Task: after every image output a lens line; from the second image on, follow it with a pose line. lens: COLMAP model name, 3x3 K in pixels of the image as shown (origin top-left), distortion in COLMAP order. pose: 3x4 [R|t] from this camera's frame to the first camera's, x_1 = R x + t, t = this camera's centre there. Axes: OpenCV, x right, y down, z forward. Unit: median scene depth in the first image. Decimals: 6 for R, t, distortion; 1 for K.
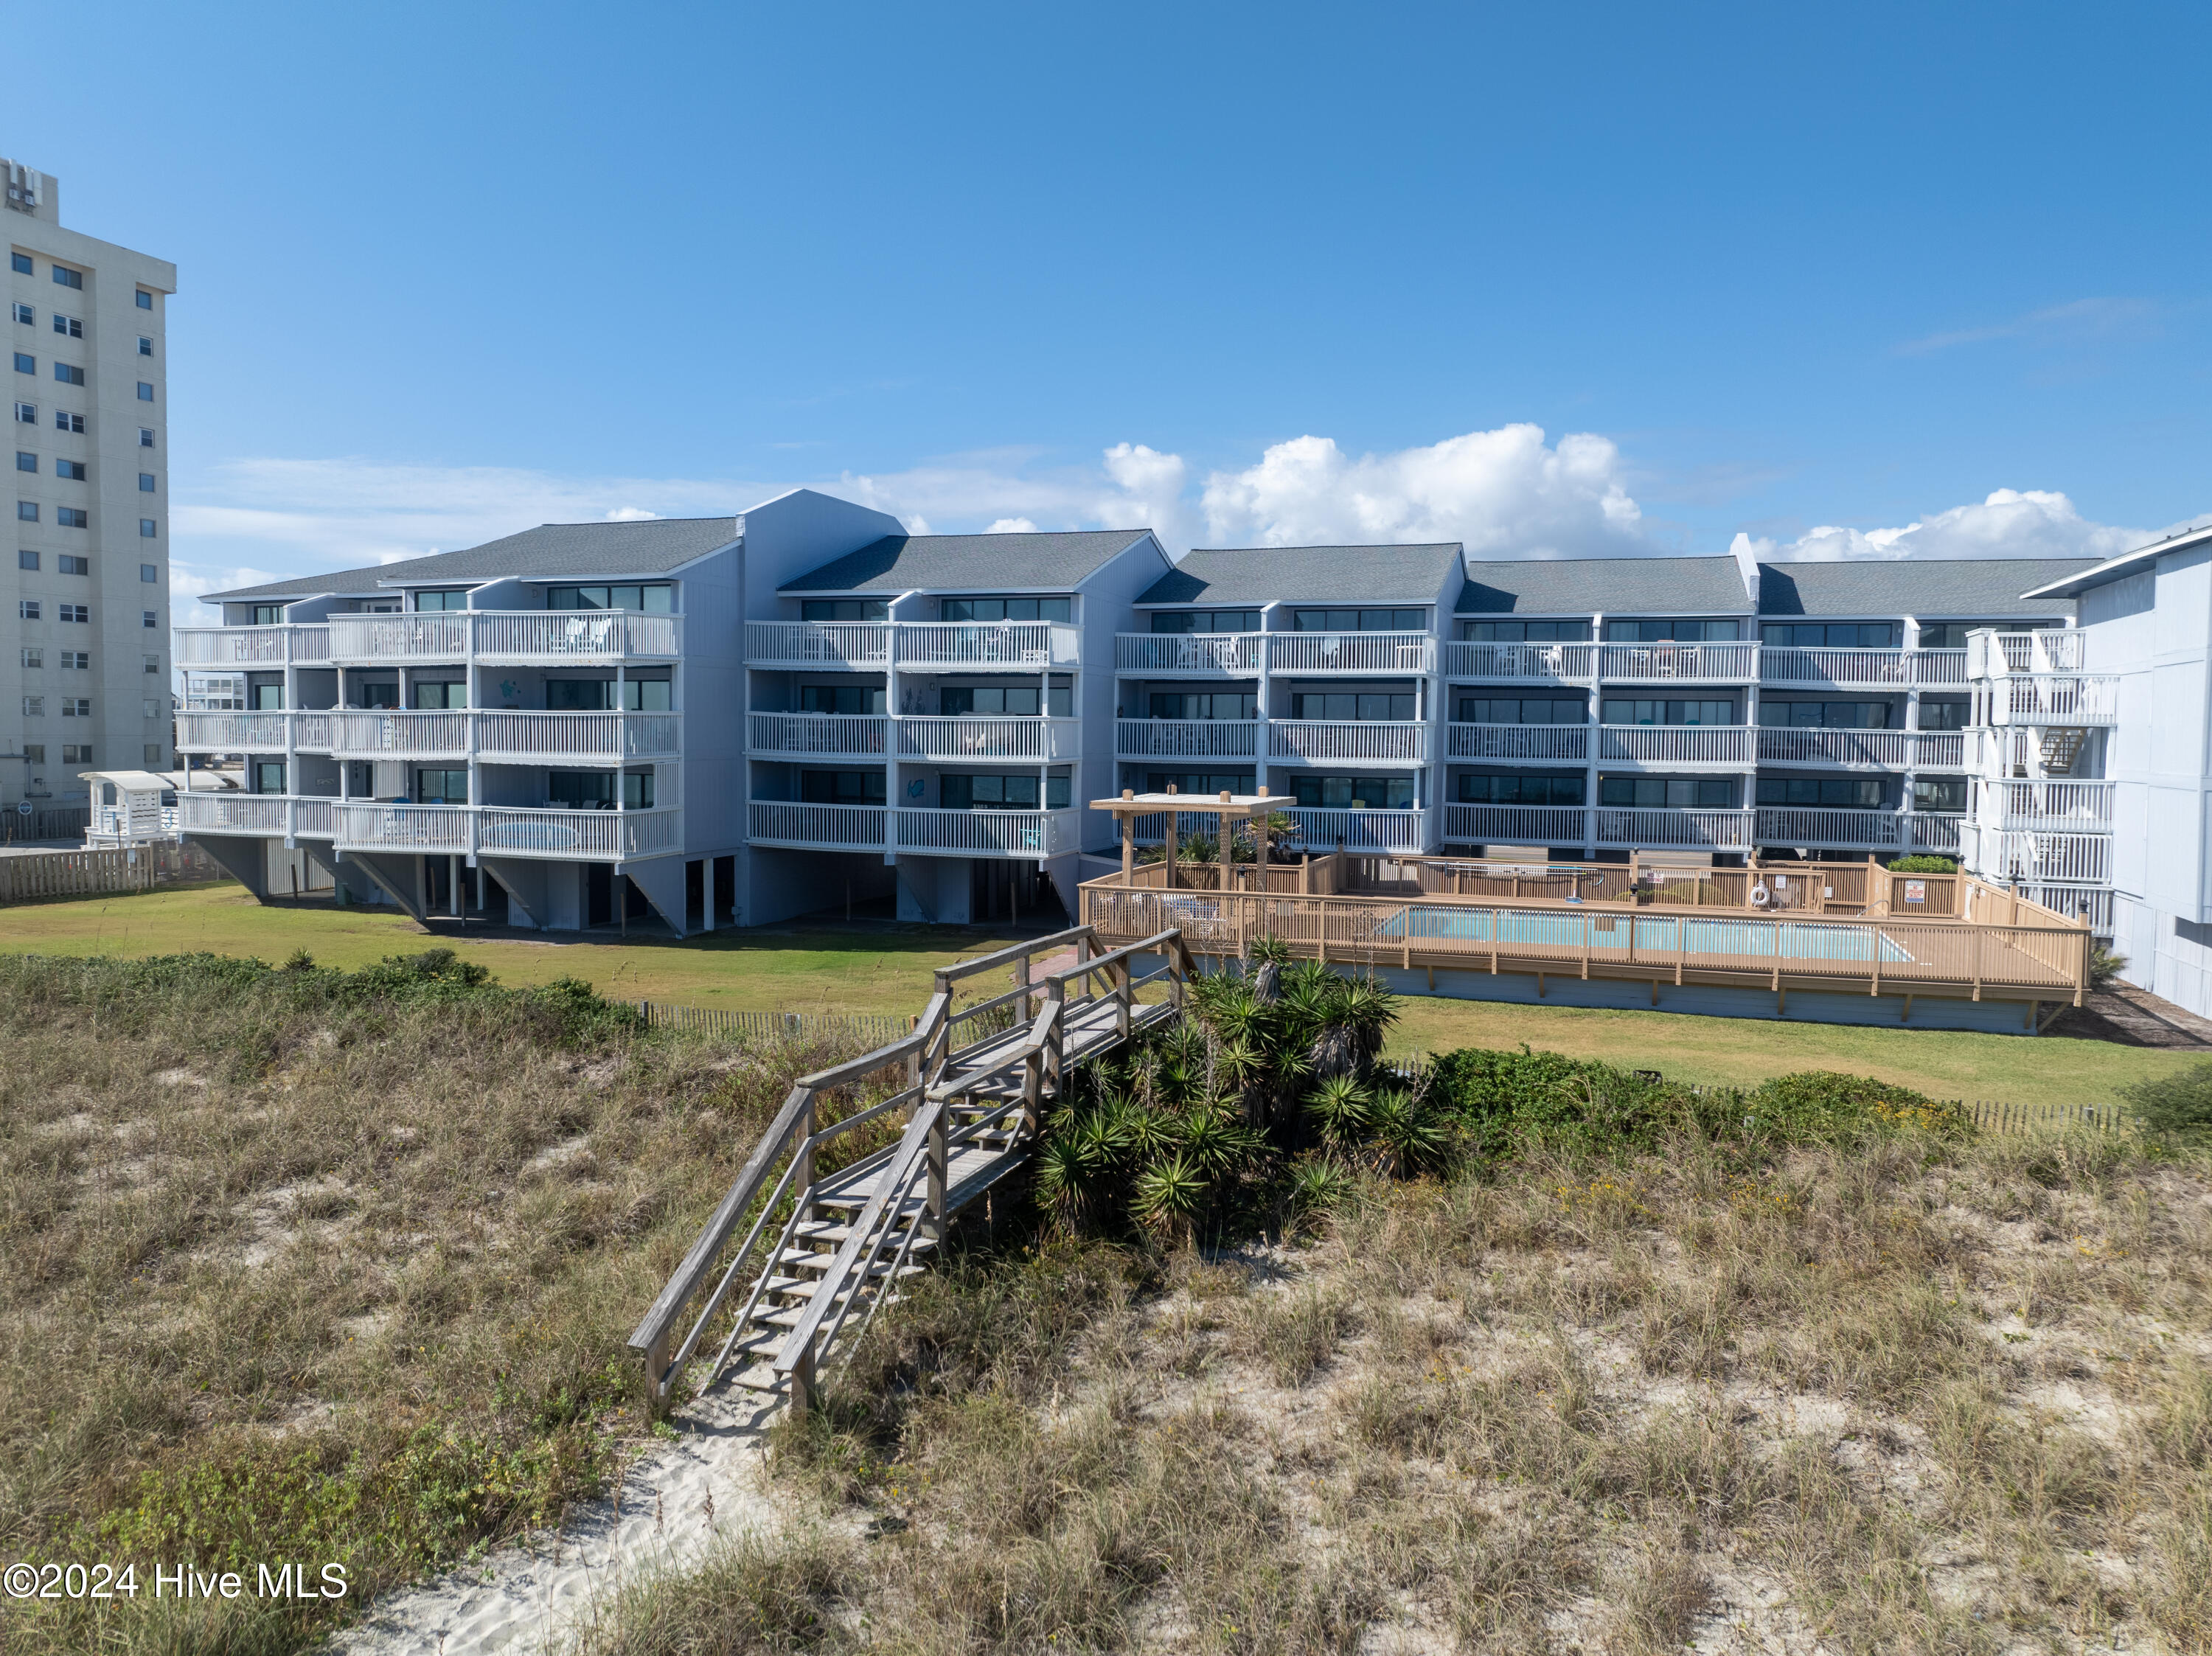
lens RADIAL K [[1559.6, 0, 1109.2], [0, 1559.6, 829.0], [0, 0, 1]] dist [-0.040350, 0.006835]
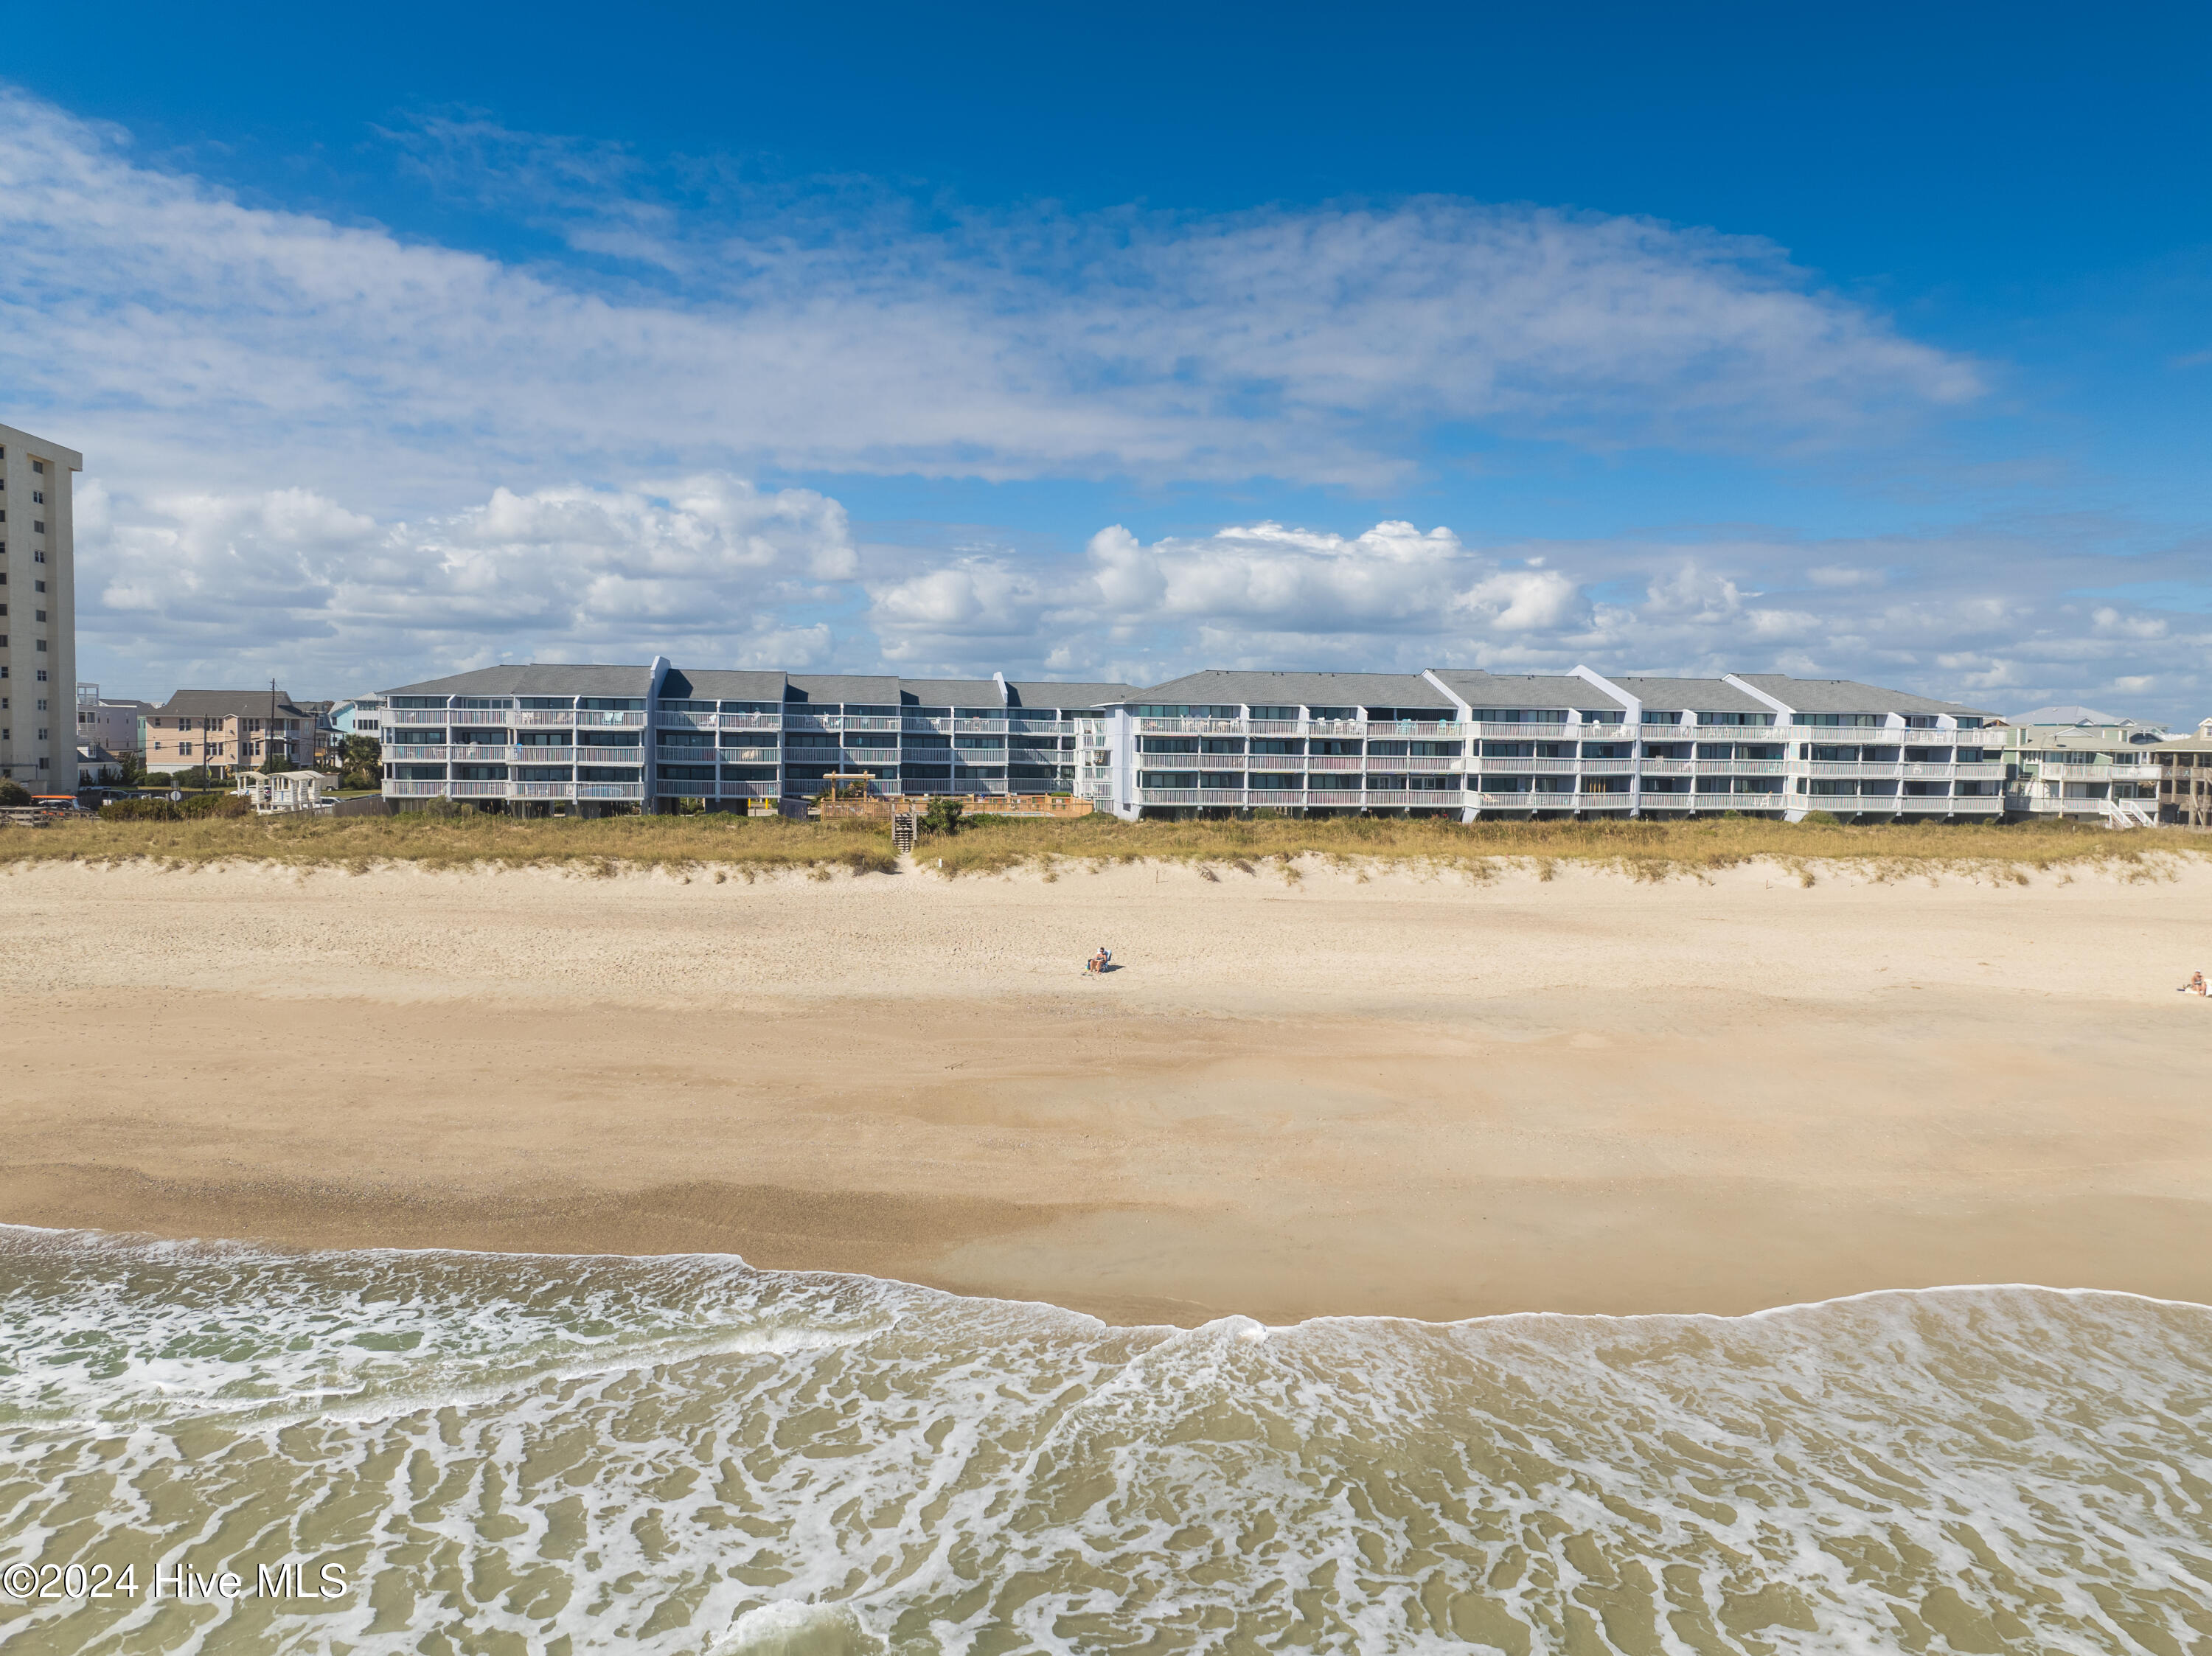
lens RADIAL K [[1559.6, 0, 1114.9], [0, 1559.6, 826.0], [0, 0, 1]] dist [-0.040350, 0.006835]
pose [[0.884797, -0.025482, 0.465280, -0.812387], [0.025833, 0.999650, 0.005624, 0.069840], [-0.465261, 0.007044, 0.885146, -1.771880]]
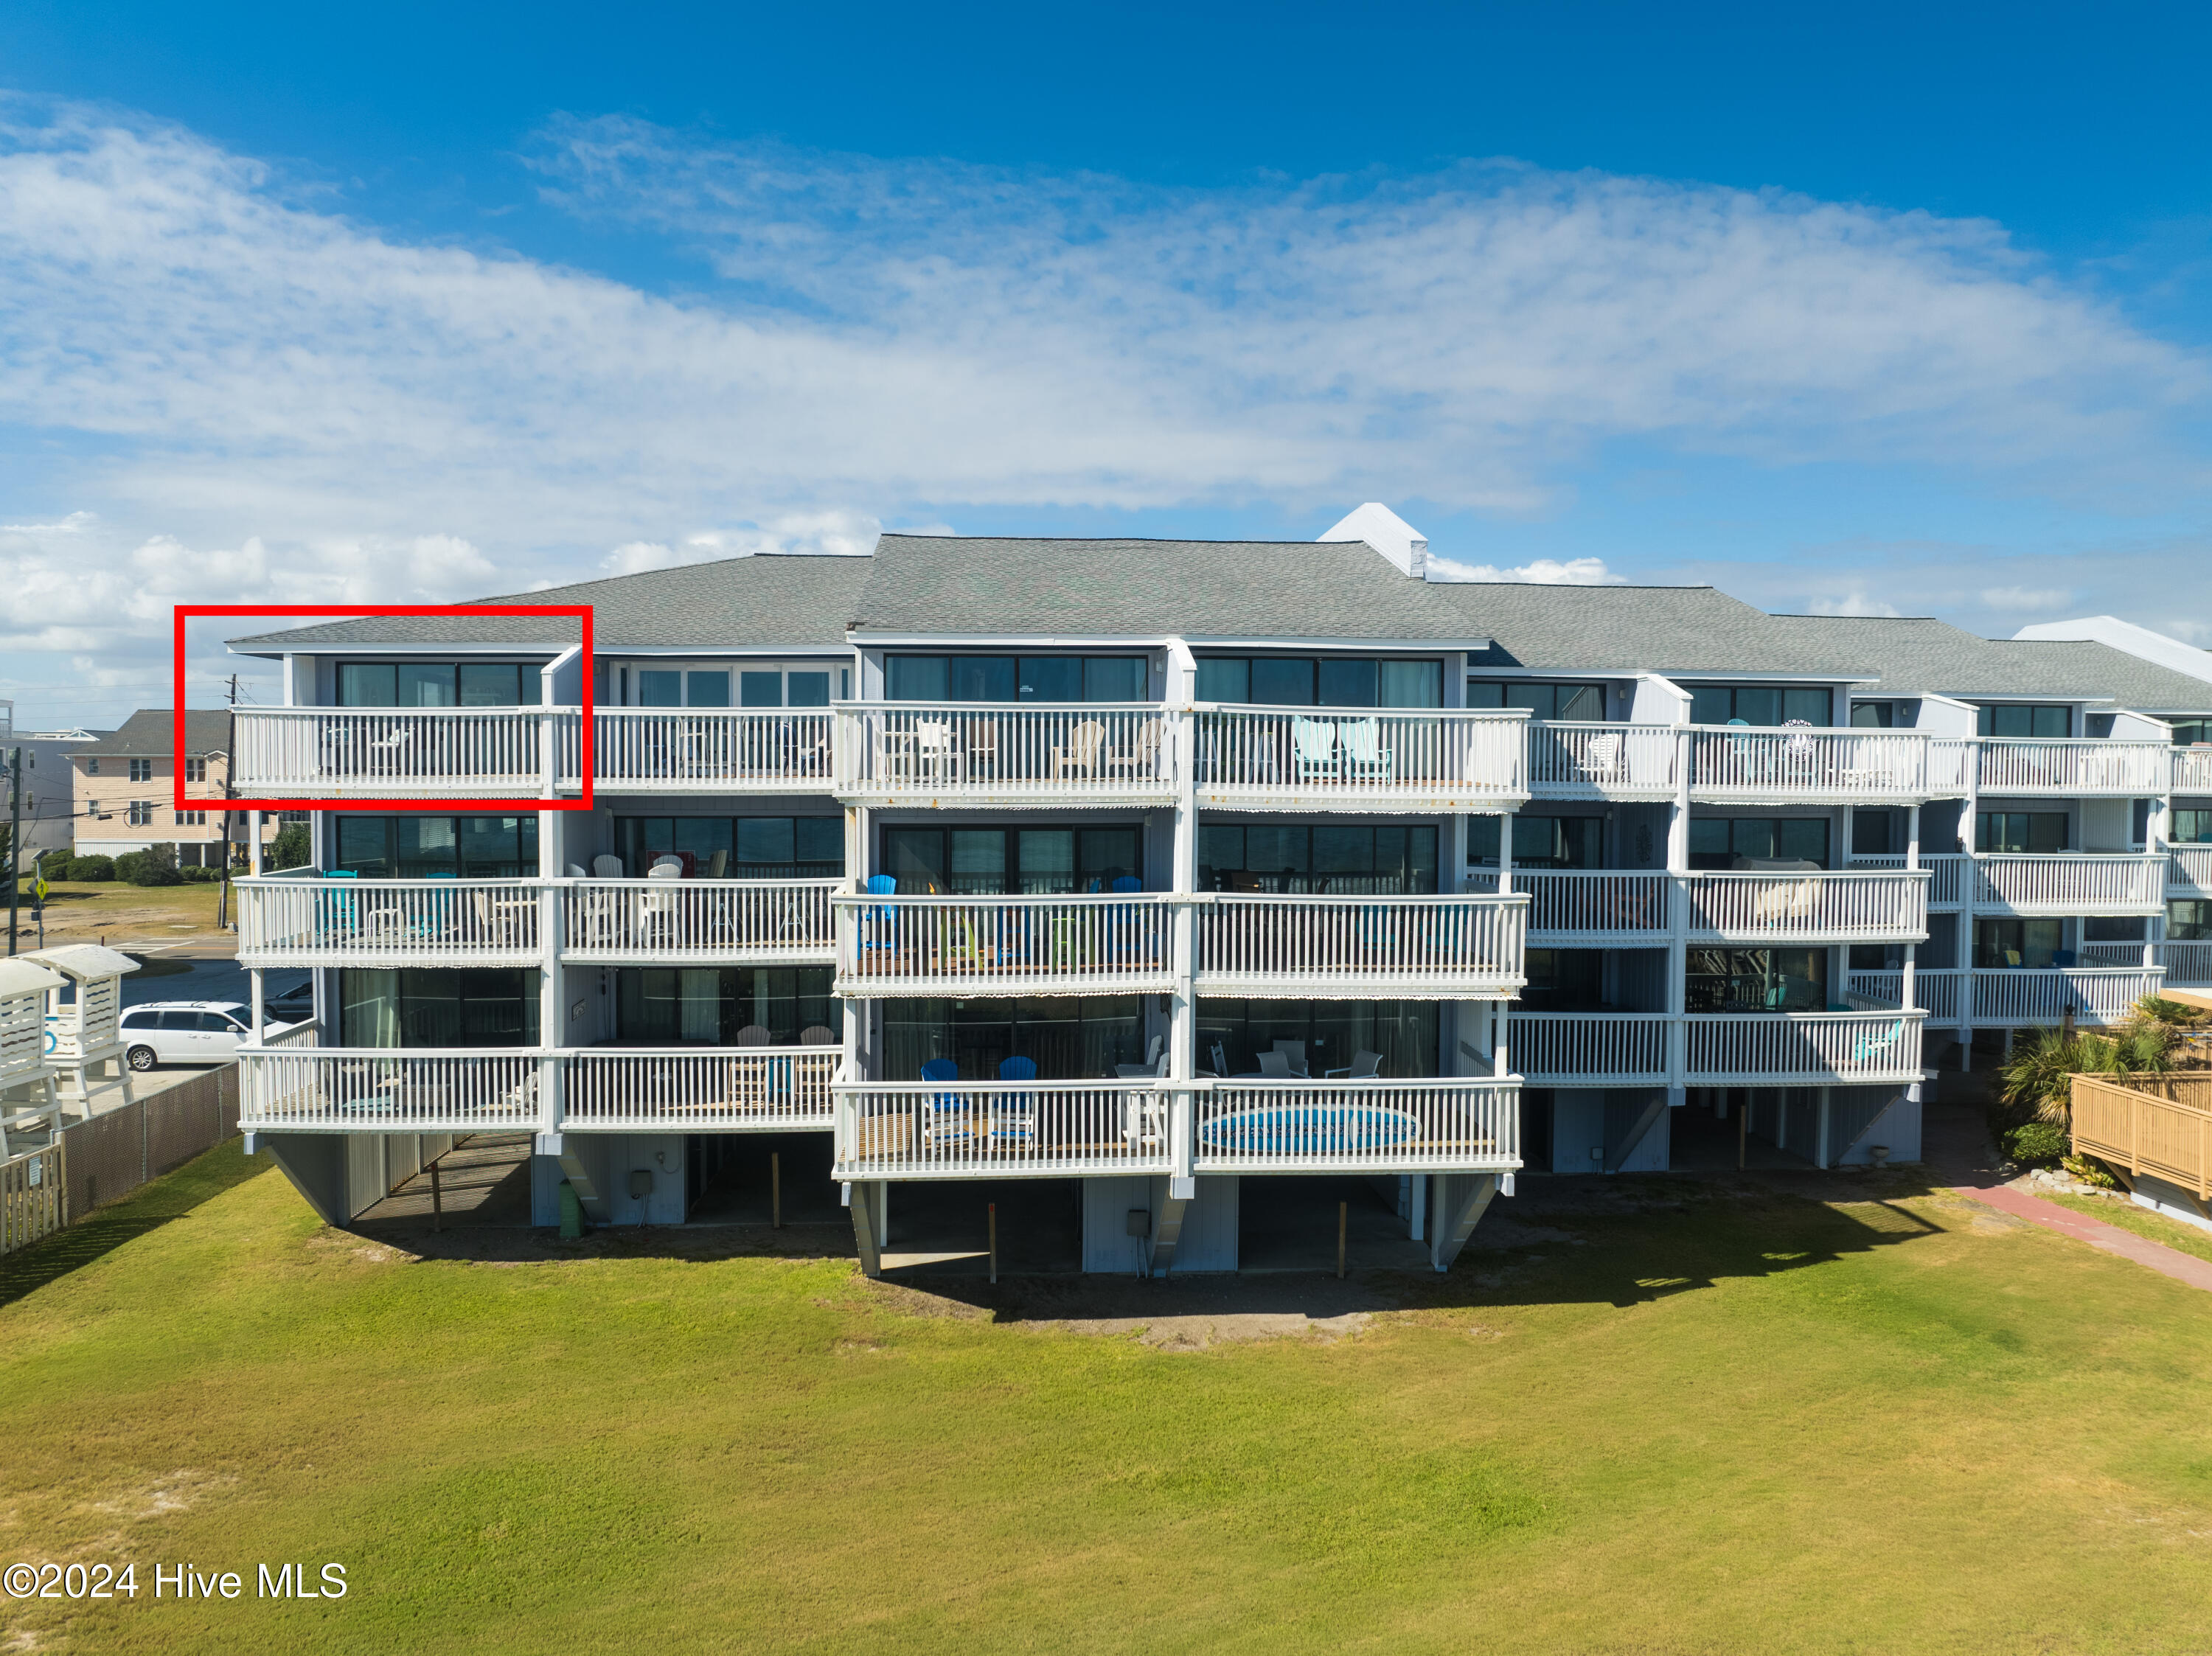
lens RADIAL K [[1559.6, 0, 1081.2], [0, 1559.6, 840.6], [0, 0, 1]] dist [-0.040350, 0.006835]
pose [[0.927458, -0.021722, 0.373297, -0.615588], [0.027270, 0.999582, -0.009589, -0.087760], [-0.372933, 0.019073, 0.927662, 0.515019]]
